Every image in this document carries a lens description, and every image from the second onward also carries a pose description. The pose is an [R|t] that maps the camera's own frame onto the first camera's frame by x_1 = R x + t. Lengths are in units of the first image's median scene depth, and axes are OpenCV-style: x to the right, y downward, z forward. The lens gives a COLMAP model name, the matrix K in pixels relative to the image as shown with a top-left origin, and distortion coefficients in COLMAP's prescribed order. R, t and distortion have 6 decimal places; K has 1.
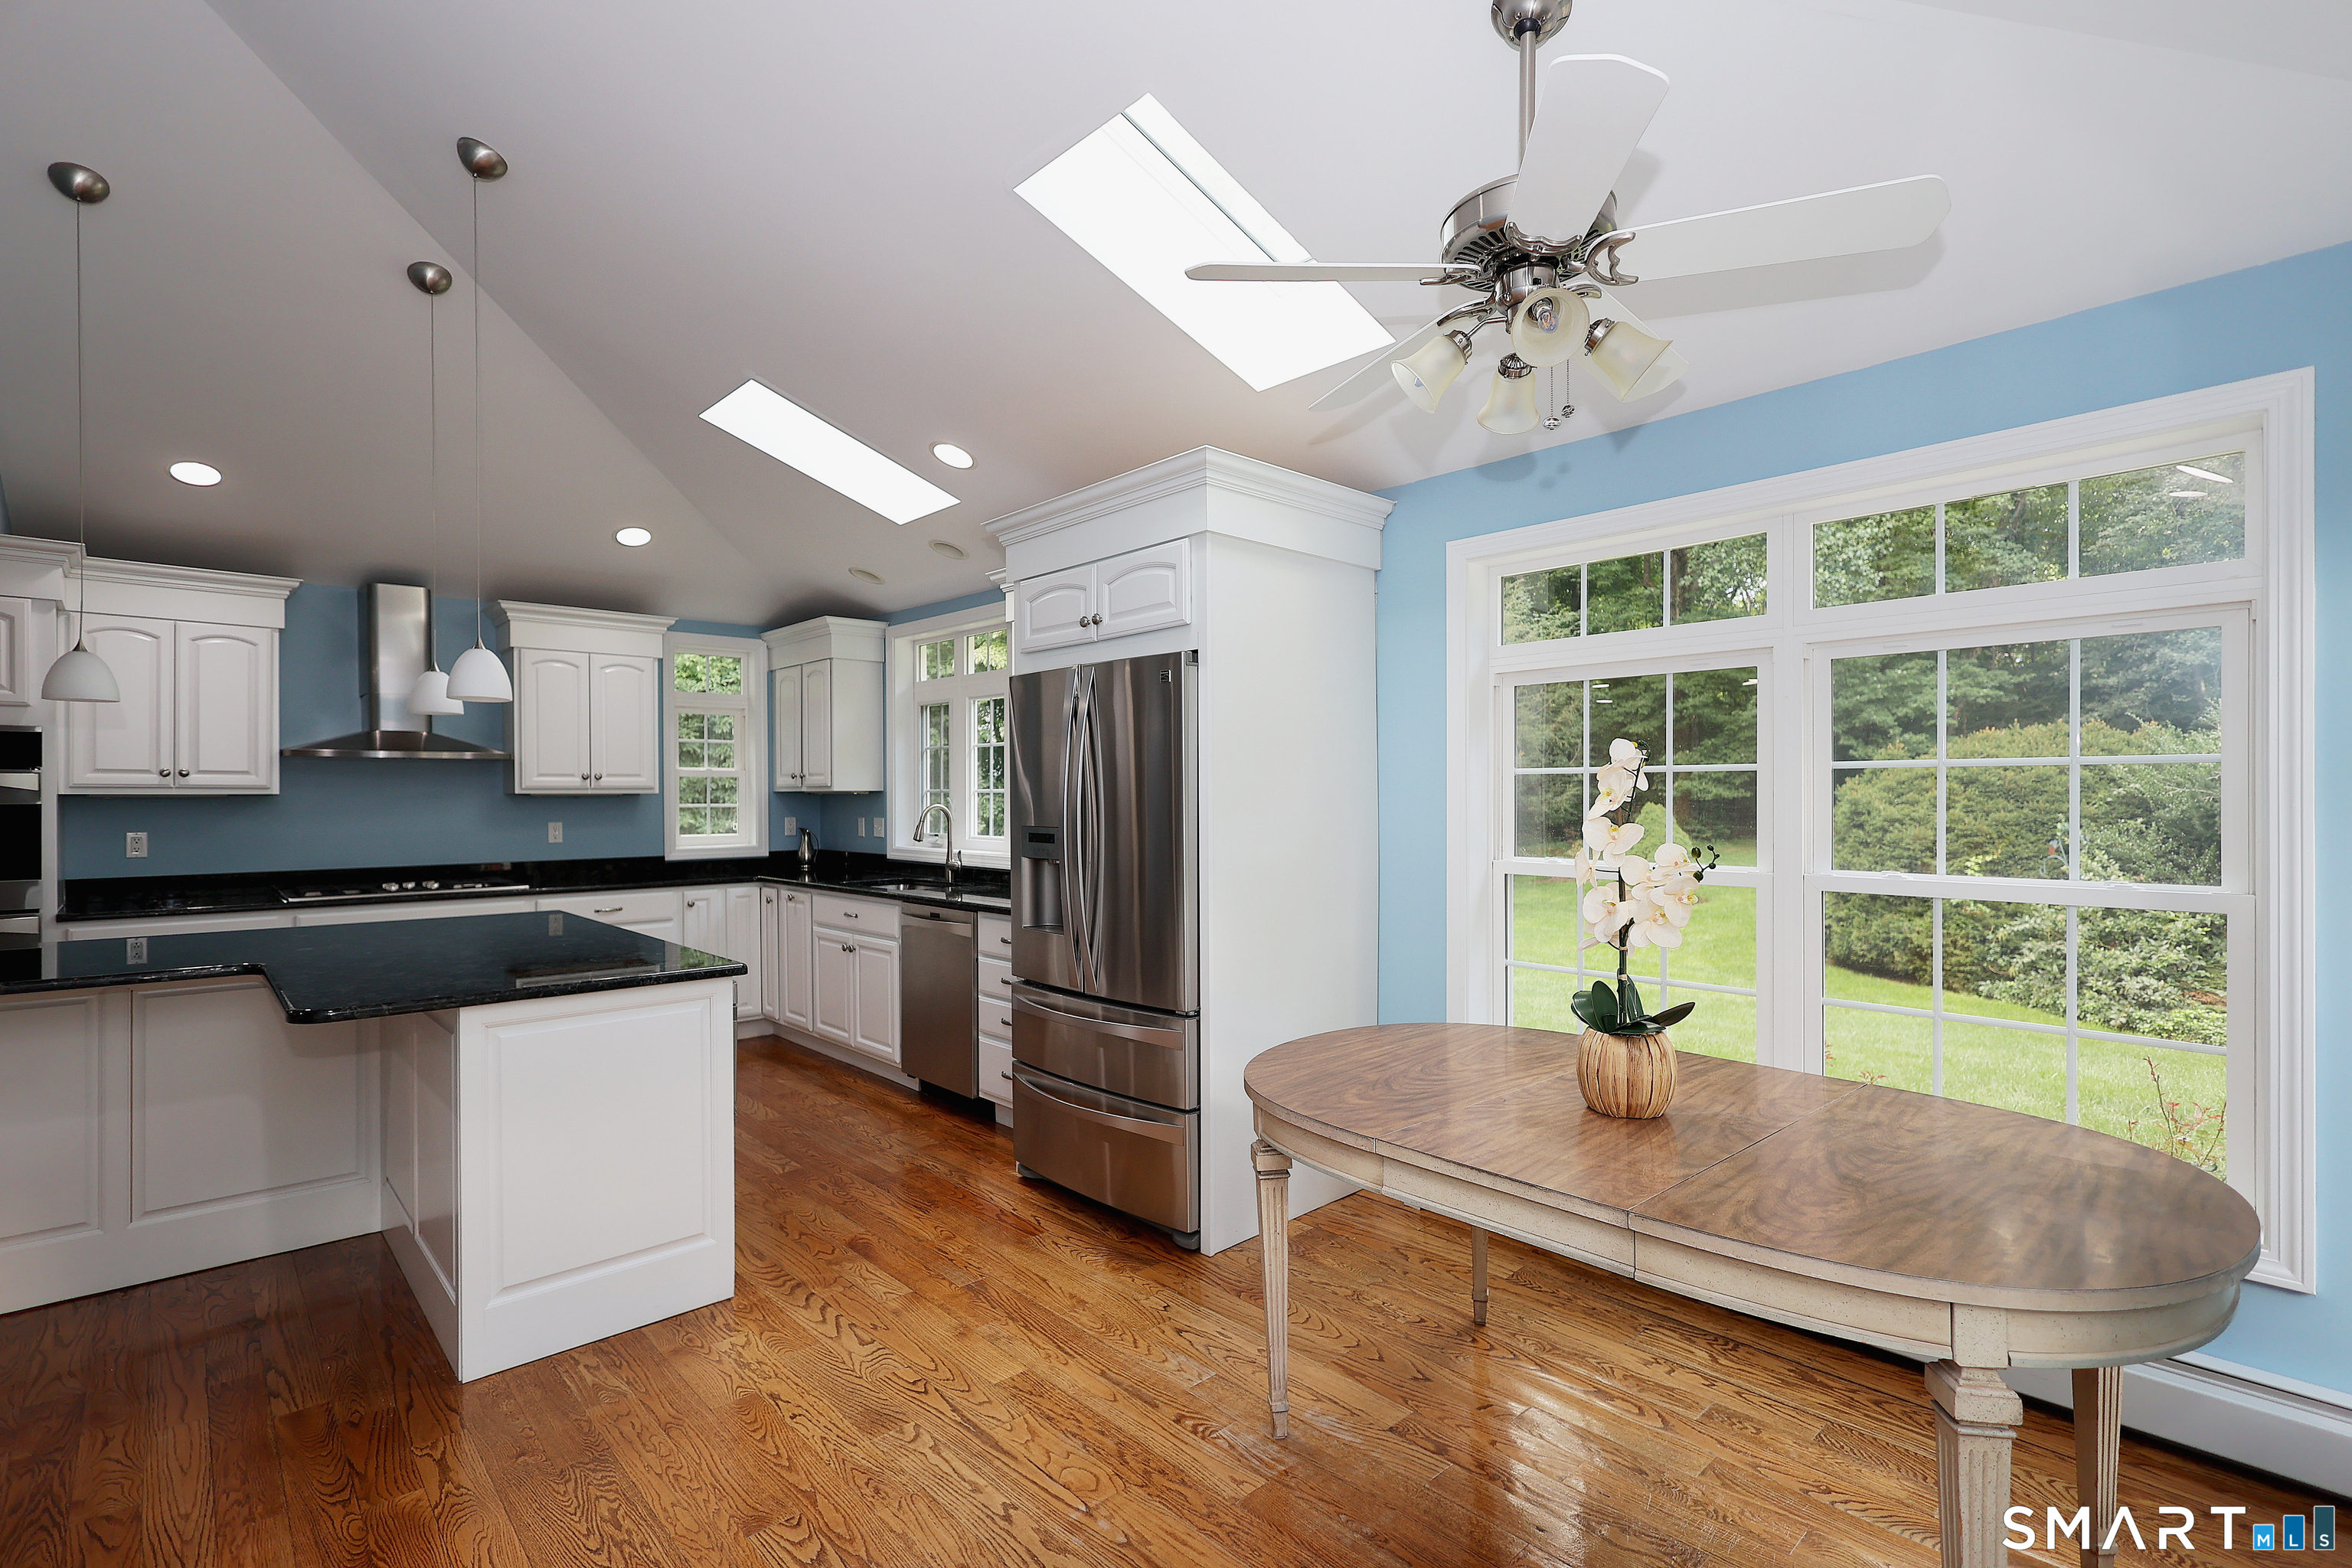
lens RADIAL K [[1088.8, 0, 1174.2], [0, 1088.8, 800.0], [0, 0, 1]] dist [0.001260, 0.000266]
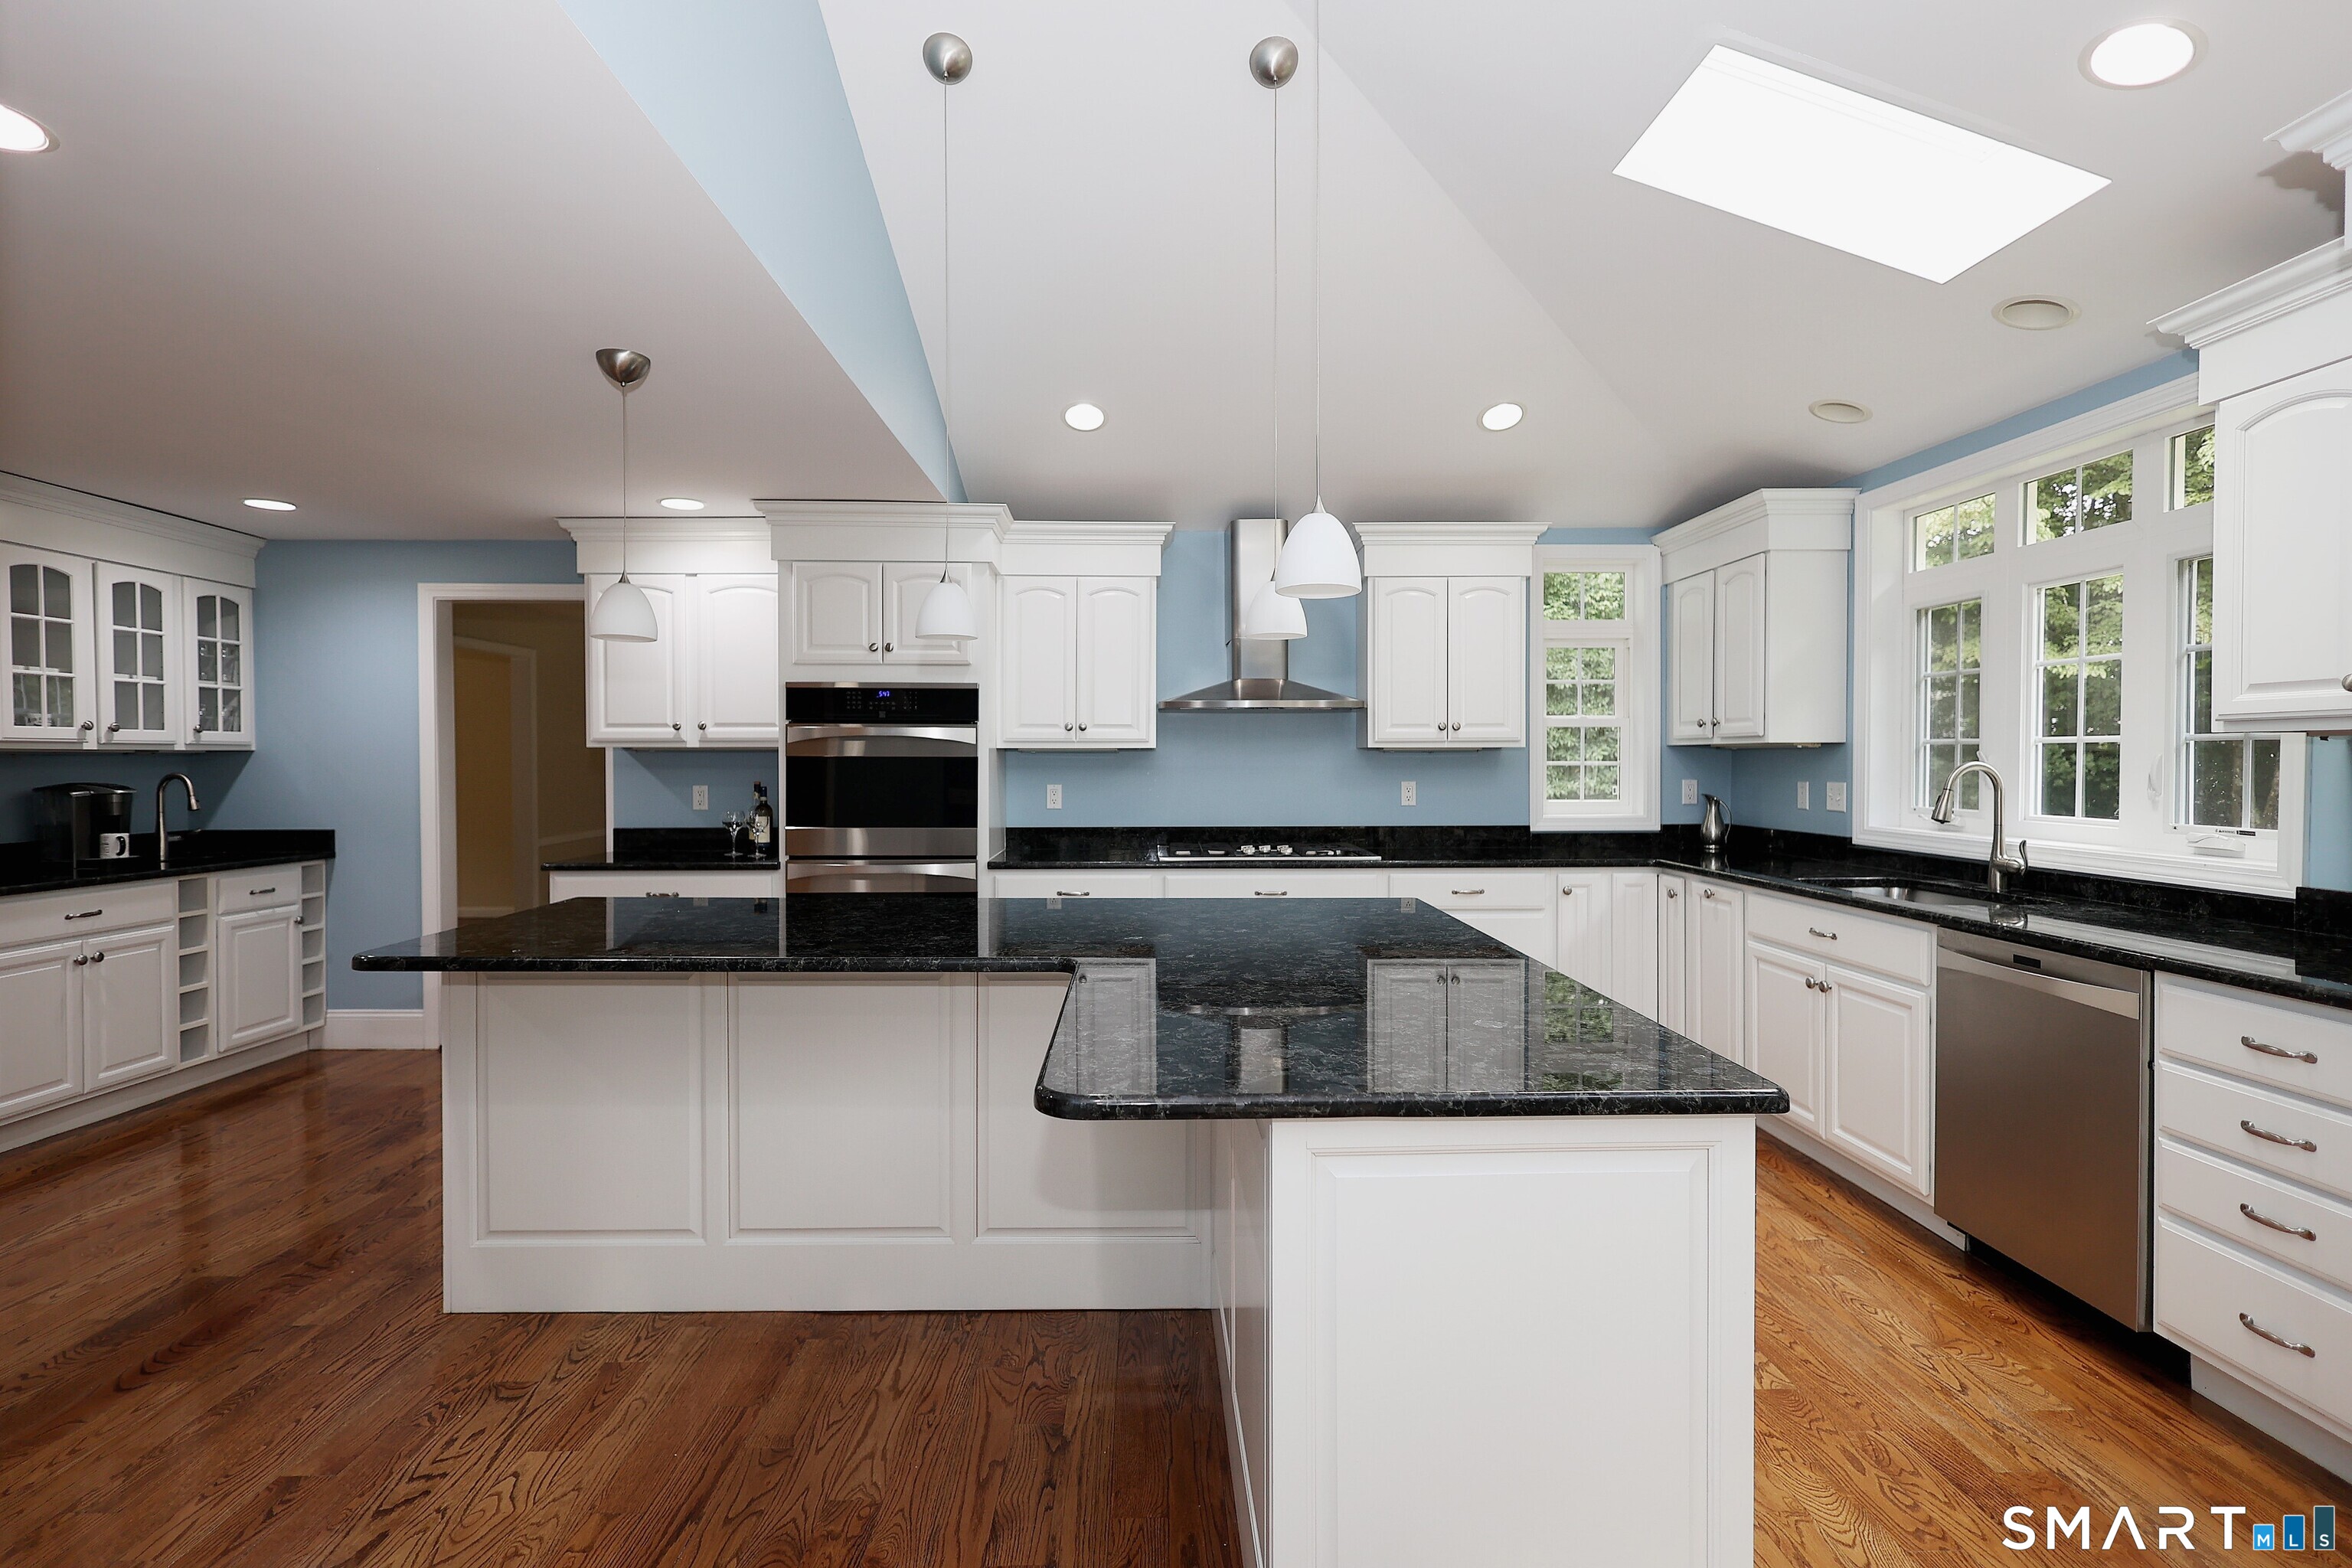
lens RADIAL K [[1088.8, 0, 1168.0], [0, 1088.8, 773.5], [0, 0, 1]] dist [0.001260, 0.000266]
pose [[0.746714, 0.010795, -0.665058, -0.160624], [-0.004030, 0.999923, 0.011706, 0.005558], [0.665134, -0.006061, 0.746700, 0.268955]]
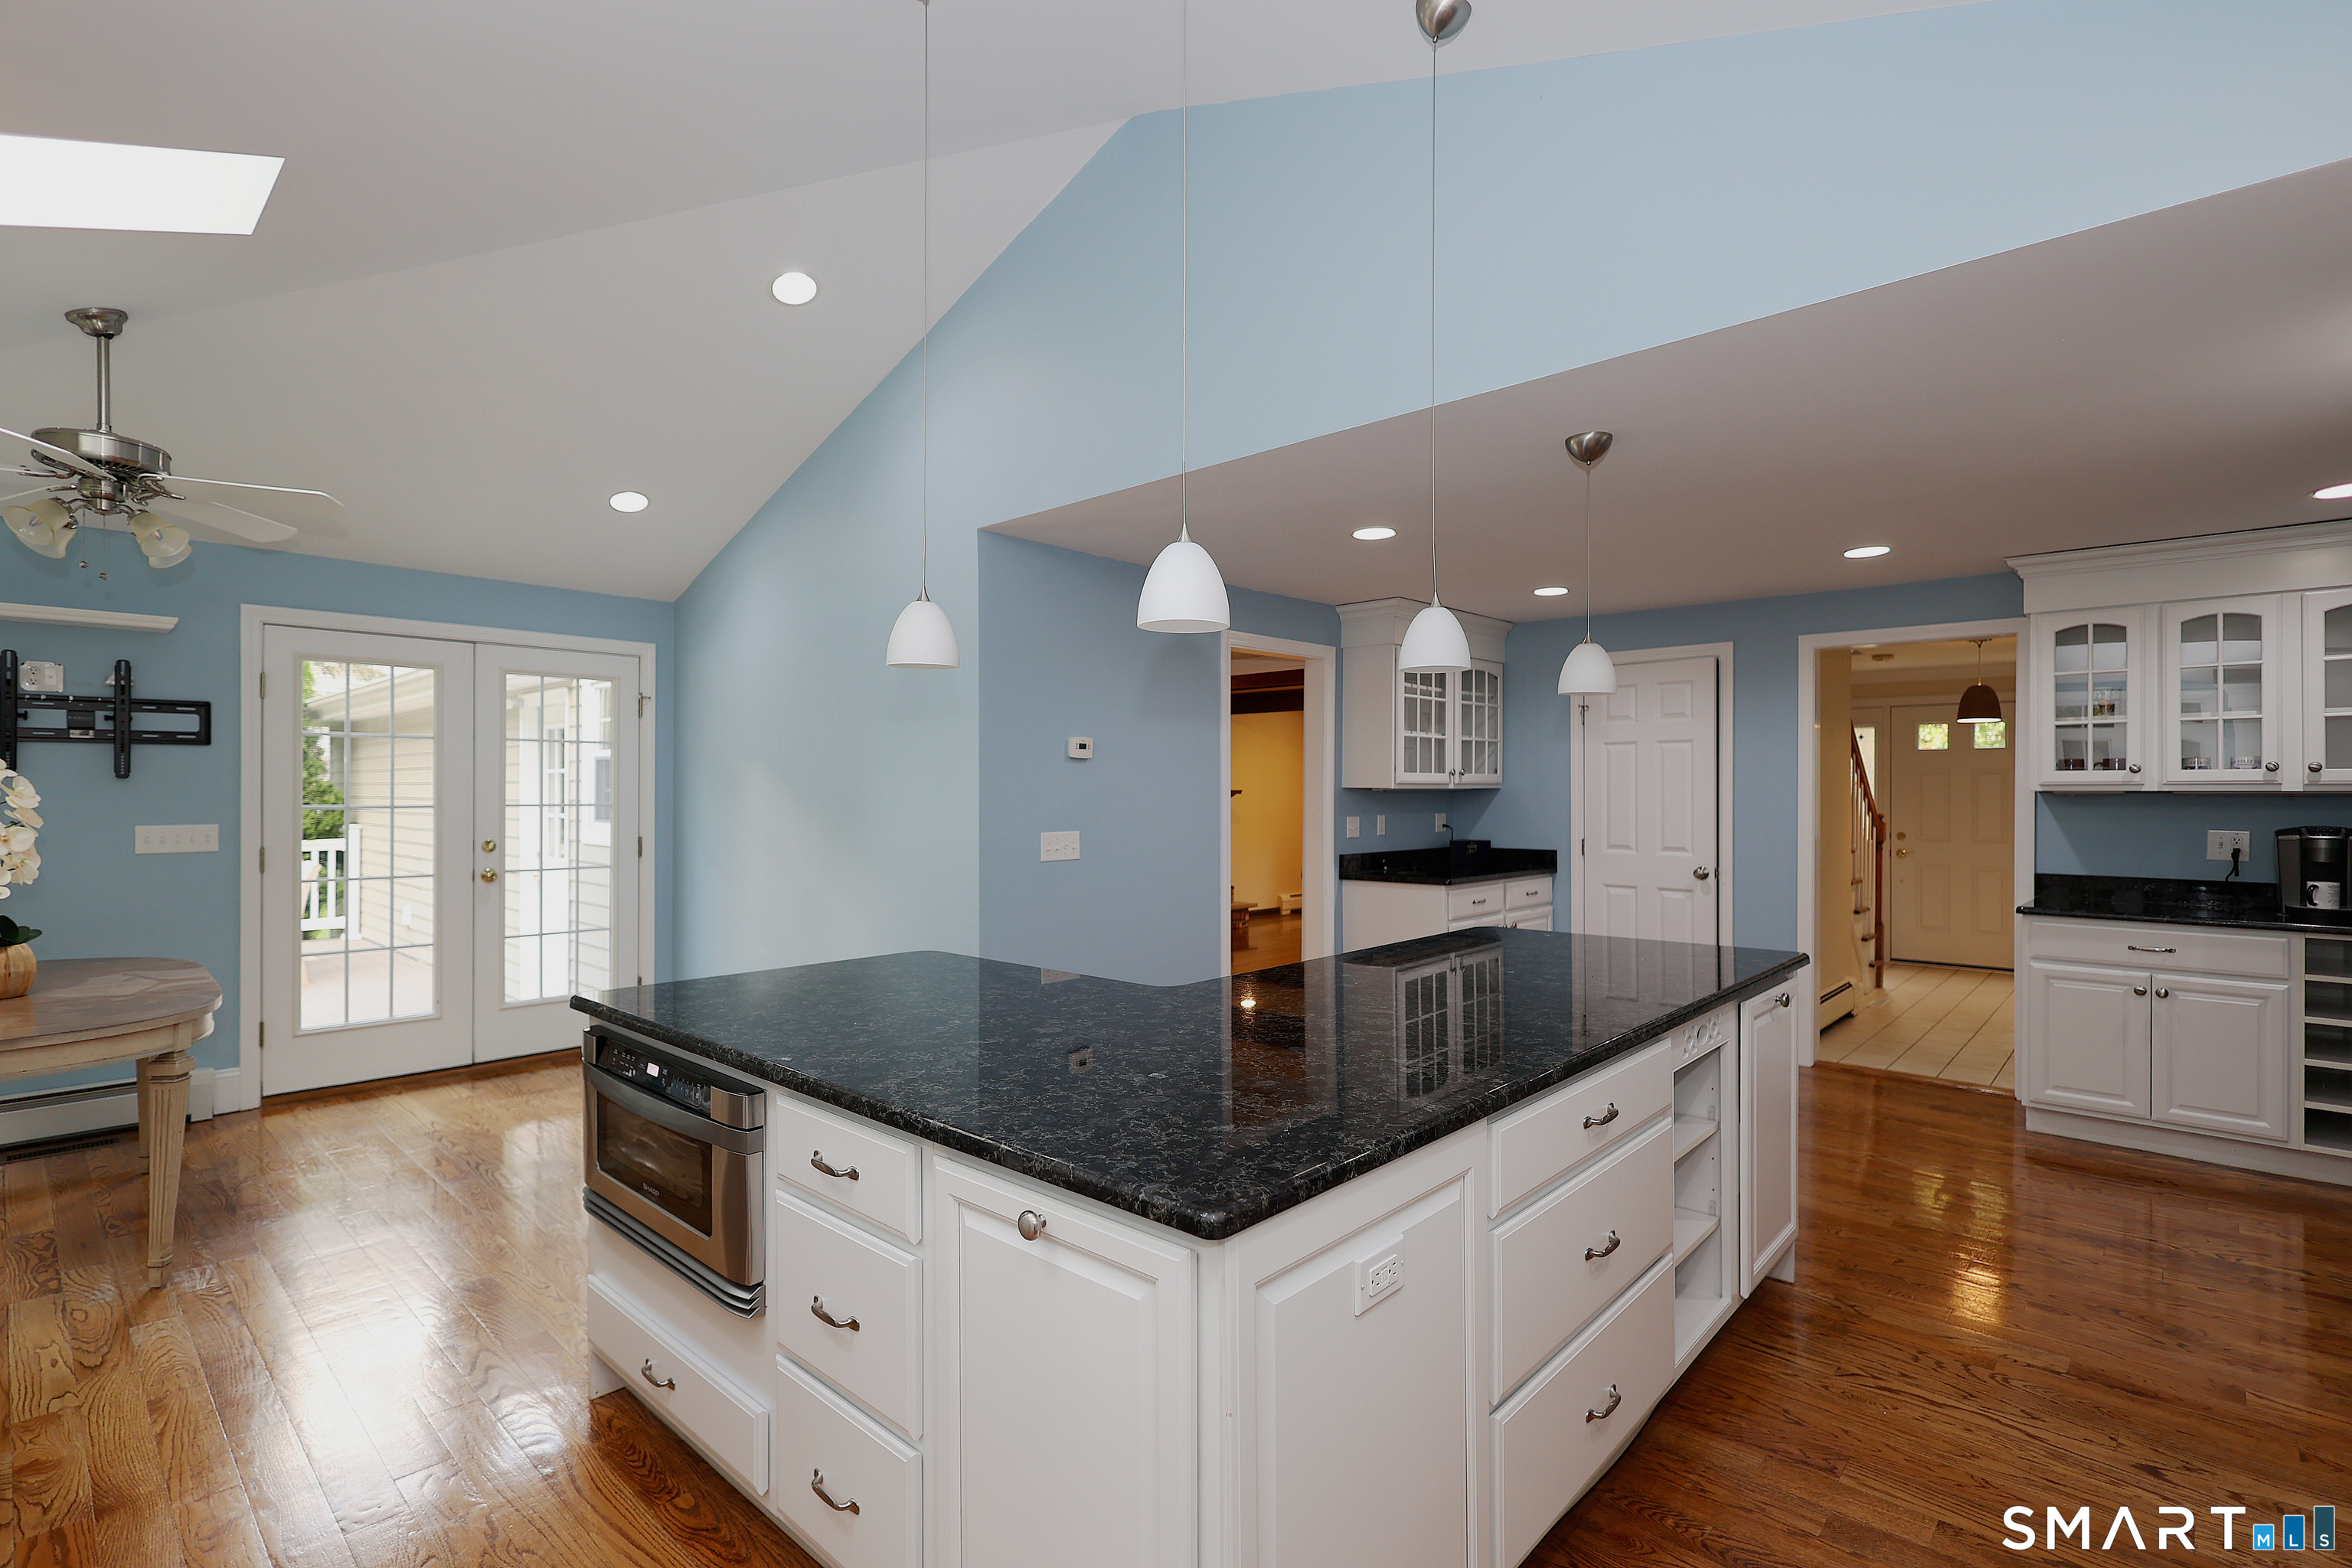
lens RADIAL K [[1088.8, 0, 1168.9], [0, 1088.8, 792.6], [0, 0, 1]] dist [0.001260, 0.000266]
pose [[-0.996205, 0.000162, -0.087041, -0.437271], [-0.000189, 0.999992, 0.004024, -0.001562], [0.087041, 0.004025, -0.996197, 1.043445]]
